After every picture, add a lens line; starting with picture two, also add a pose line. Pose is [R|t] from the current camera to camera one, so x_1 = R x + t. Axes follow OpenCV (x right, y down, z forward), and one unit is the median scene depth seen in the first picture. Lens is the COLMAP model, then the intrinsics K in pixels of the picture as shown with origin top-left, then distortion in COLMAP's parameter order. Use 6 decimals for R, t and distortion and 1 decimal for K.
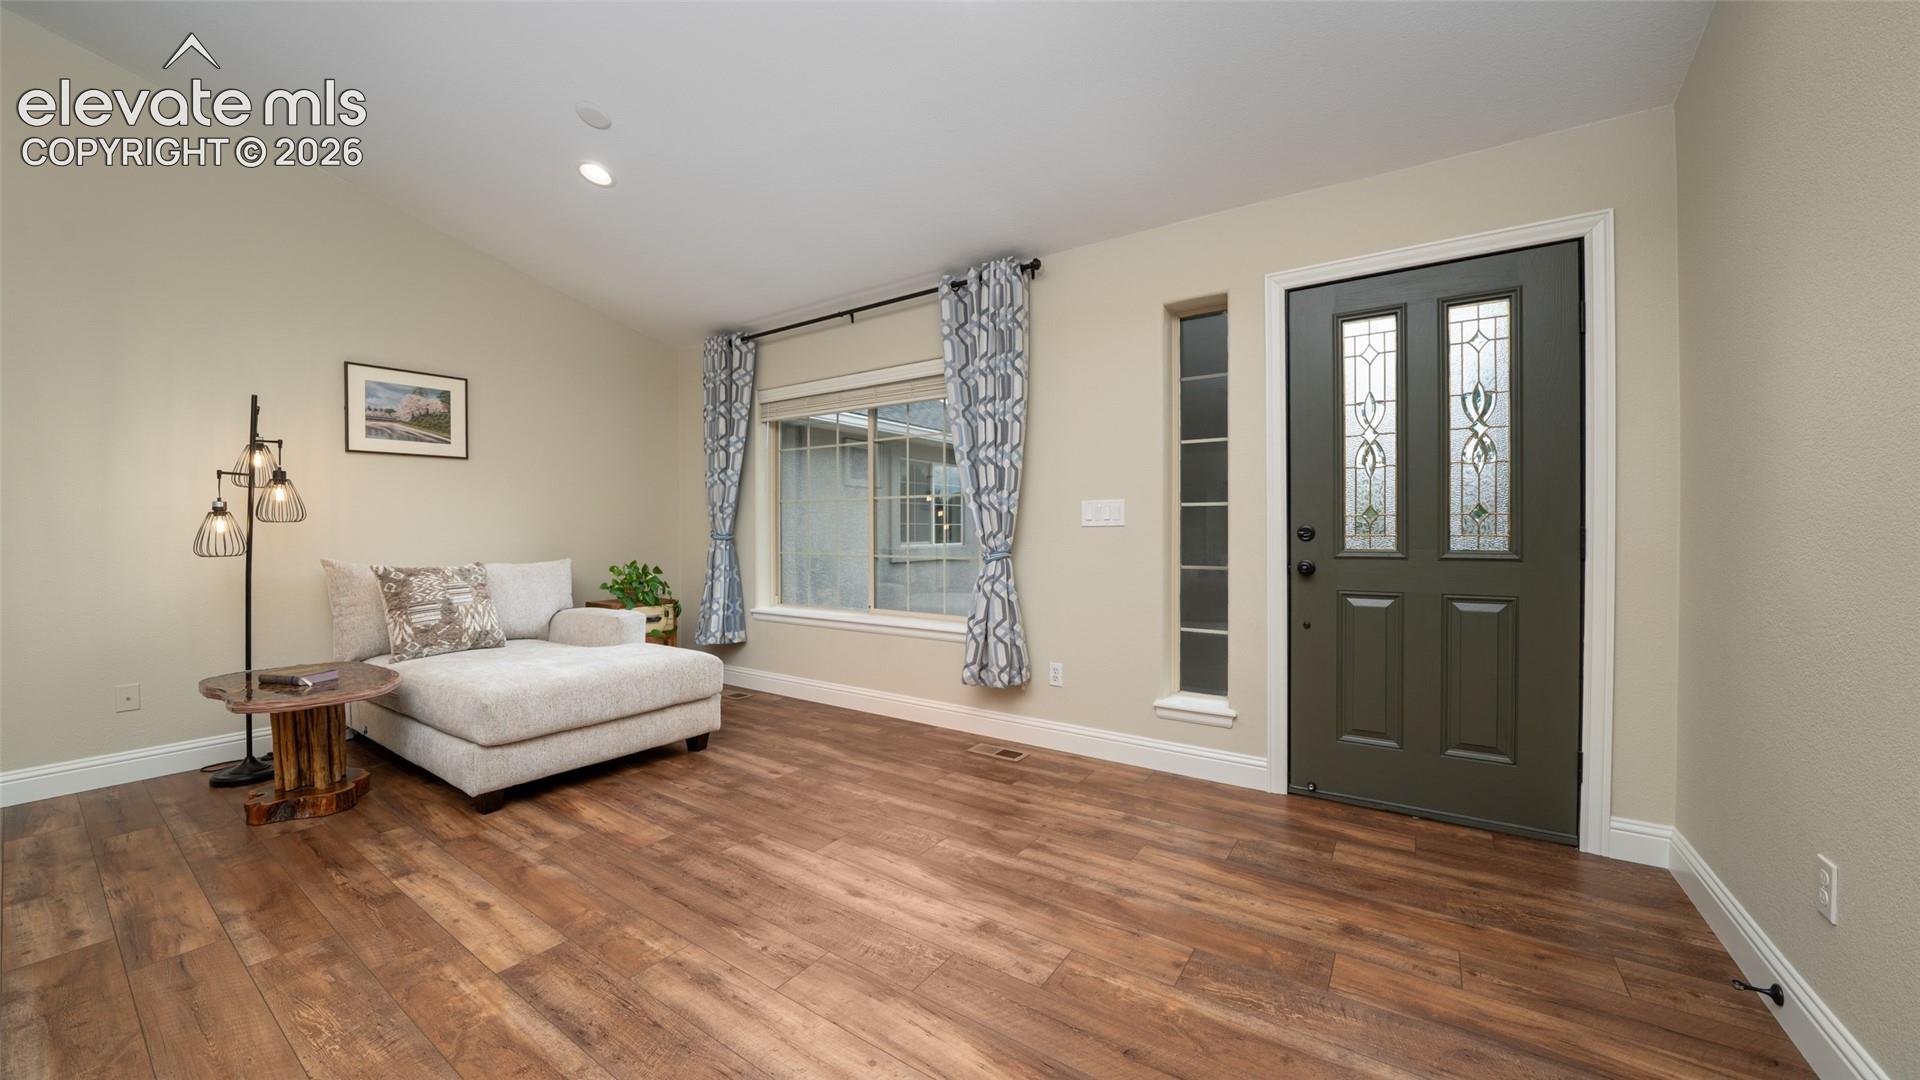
lens RADIAL K [[657.3, 0, 988.9], [0, 657.3, 529.8], [0, 0, 1]] dist [-0.019691, 0.001190]
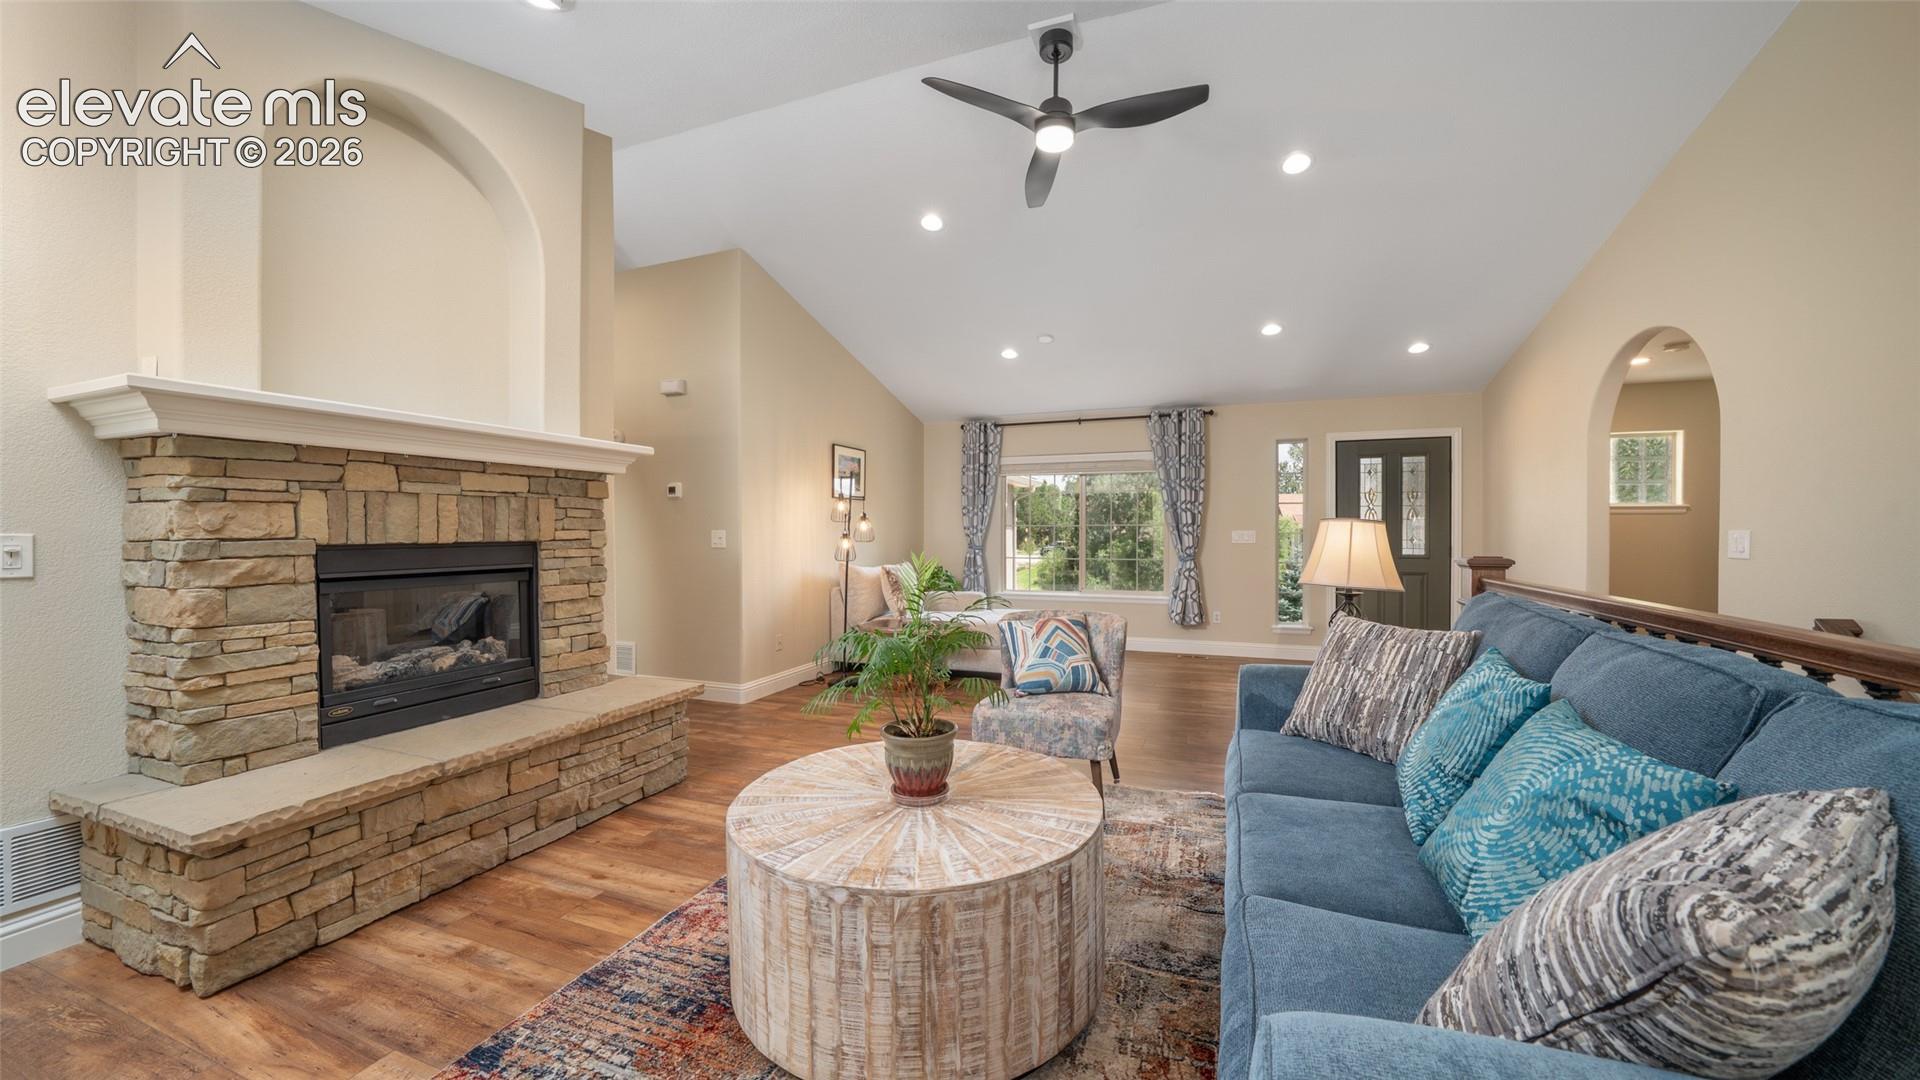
lens RADIAL K [[657.3, 0, 977.0], [0, 657.3, 536.0], [0, 0, 1]] dist [-0.019691, 0.001190]
pose [[0.972985, 0.004615, 0.230821, -1.364726], [-0.005188, 0.999985, 0.001878, -0.035138], [-0.230808, -0.003025, 0.972995, -0.986483]]
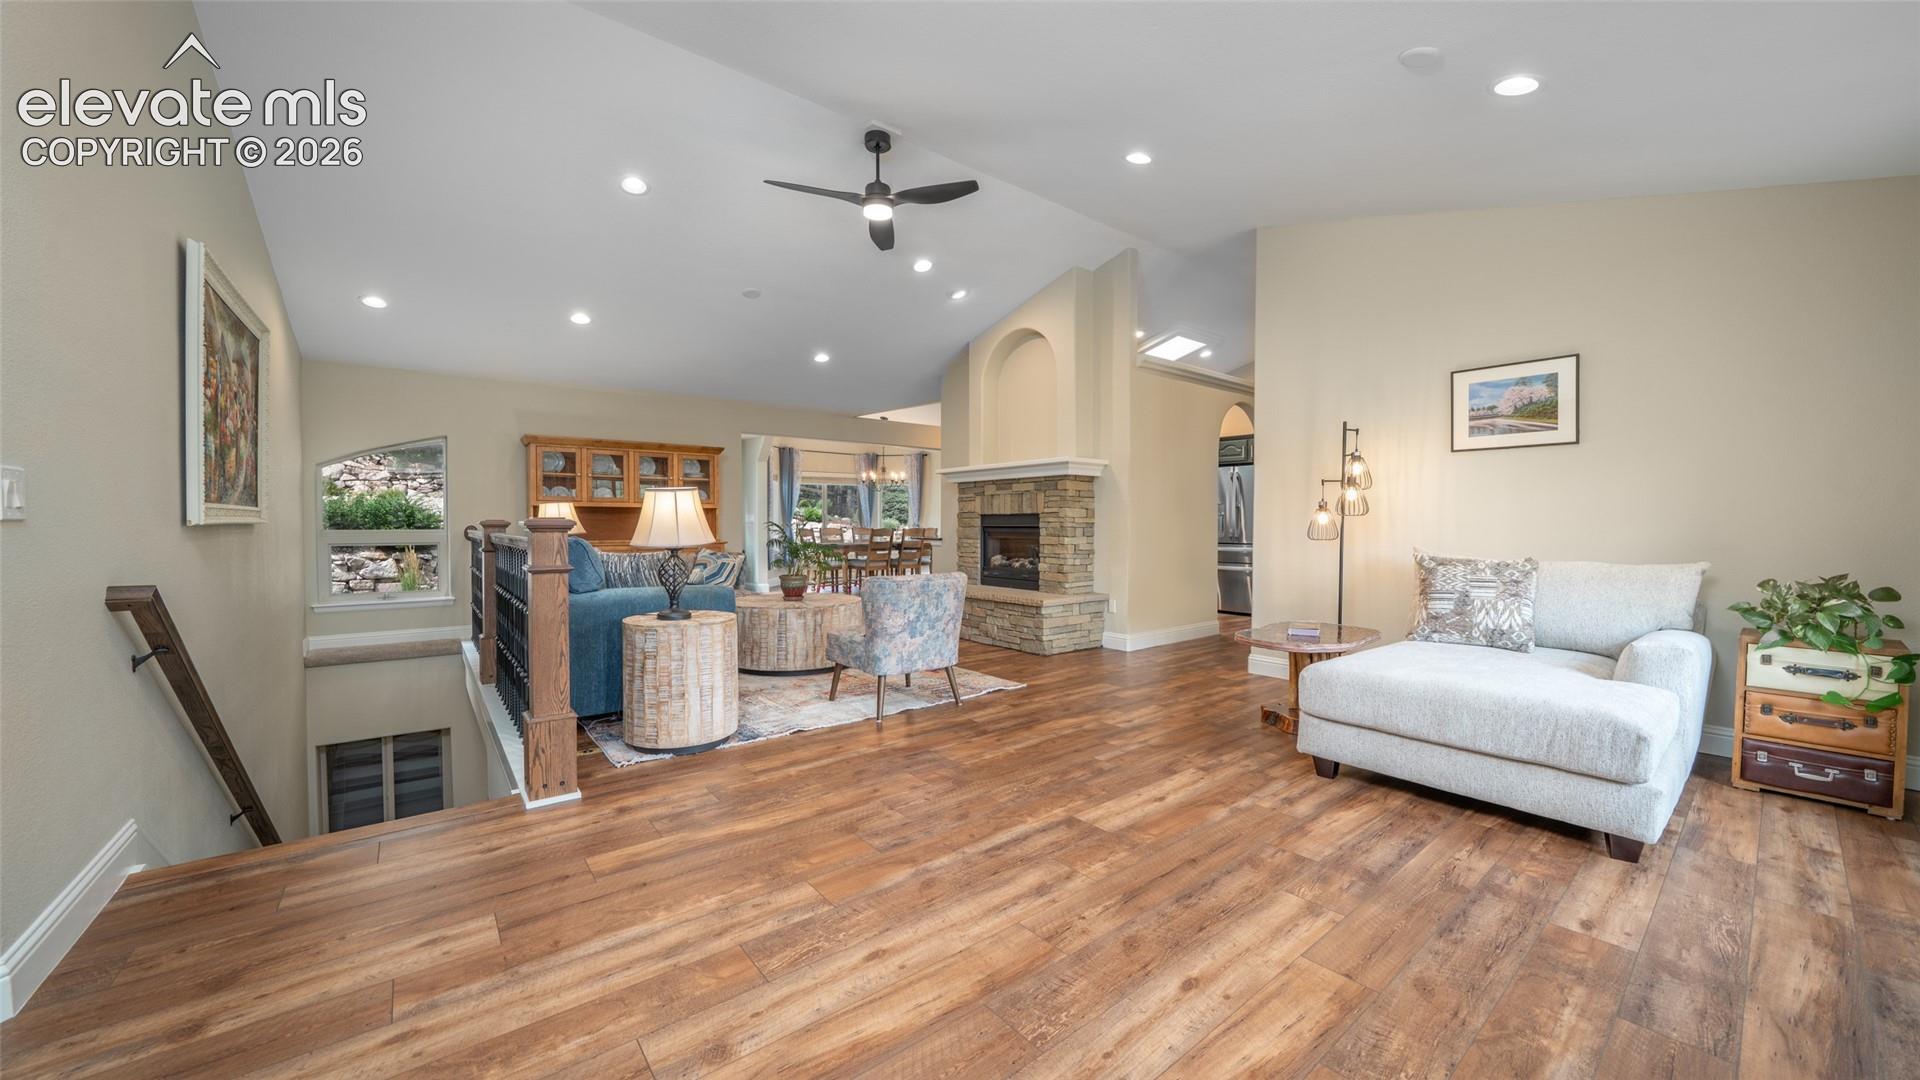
lens RADIAL K [[657.3, 0, 968.5], [0, 657.3, 529.3], [0, 0, 1]] dist [-0.019691, 0.001190]
pose [[-0.267269, 0.015027, -0.963505, 0.422933], [-0.004769, 0.999846, 0.016917, -0.002960], [0.963610, 0.009117, -0.267156, 0.648968]]
